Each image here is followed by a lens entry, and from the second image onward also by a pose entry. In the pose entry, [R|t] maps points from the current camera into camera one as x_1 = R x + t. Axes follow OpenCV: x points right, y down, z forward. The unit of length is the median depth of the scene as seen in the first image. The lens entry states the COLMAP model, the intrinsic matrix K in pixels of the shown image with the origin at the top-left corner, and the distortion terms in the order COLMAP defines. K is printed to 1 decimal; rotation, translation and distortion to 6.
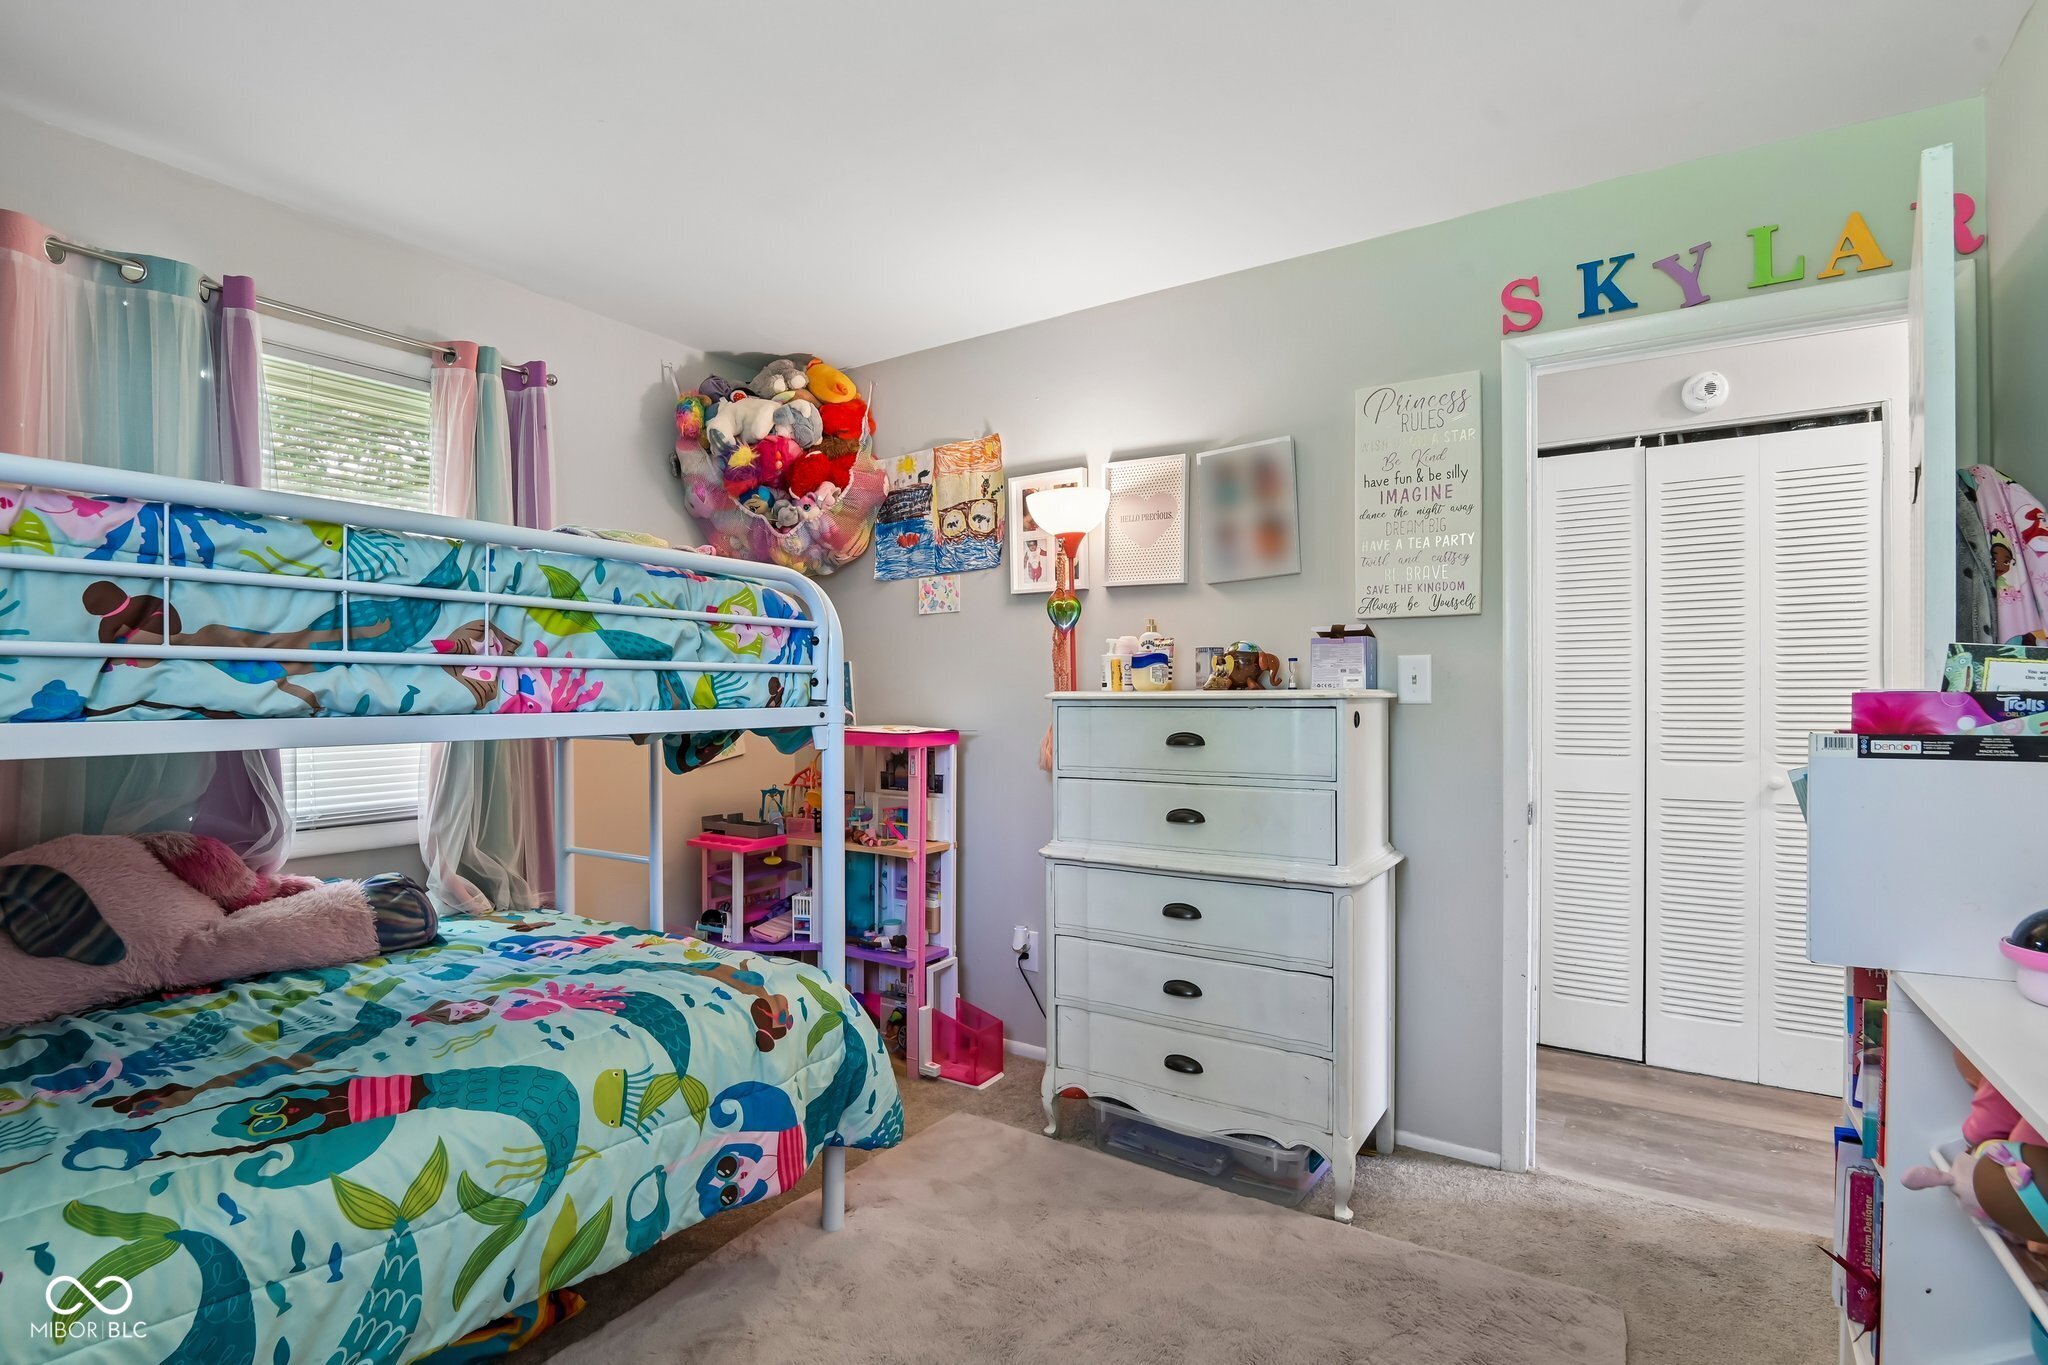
lens RADIAL K [[963.0, 0, 1011.0], [0, 963.0, 691.5], [0, 0, 1]] dist [-0.020504, -0.002051]
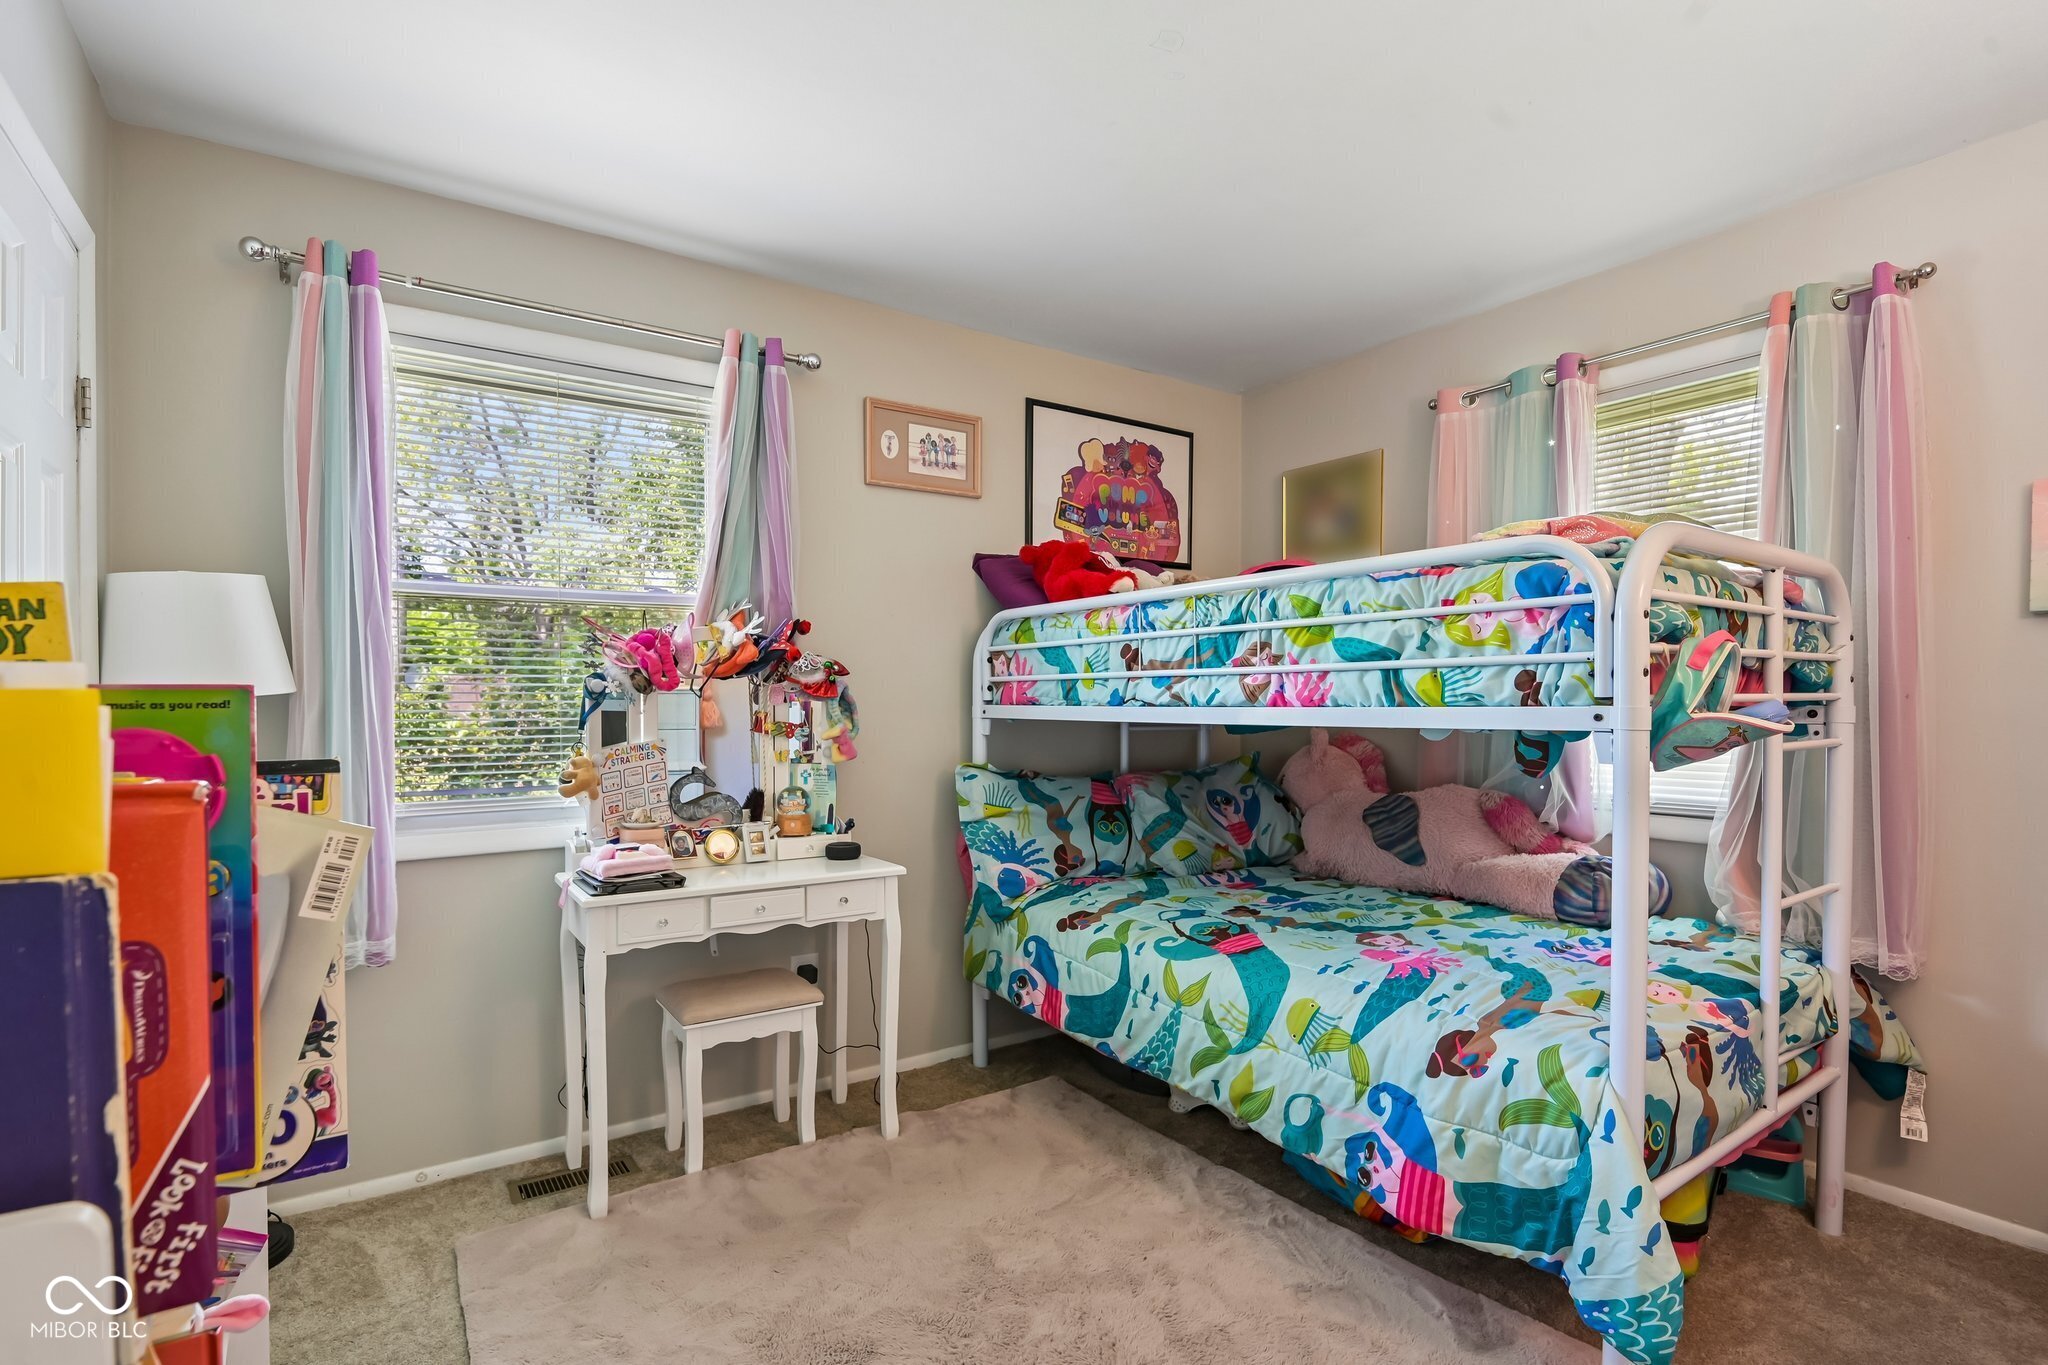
lens RADIAL K [[963.0, 0, 1012.6], [0, 963.0, 700.5], [0, 0, 1]] dist [-0.020504, -0.002051]
pose [[-0.390608, 0.004634, -0.920545, 0.865634], [0.008895, 0.999960, 0.001260, 0.008010], [0.920514, -0.007696, -0.390634, 1.141147]]
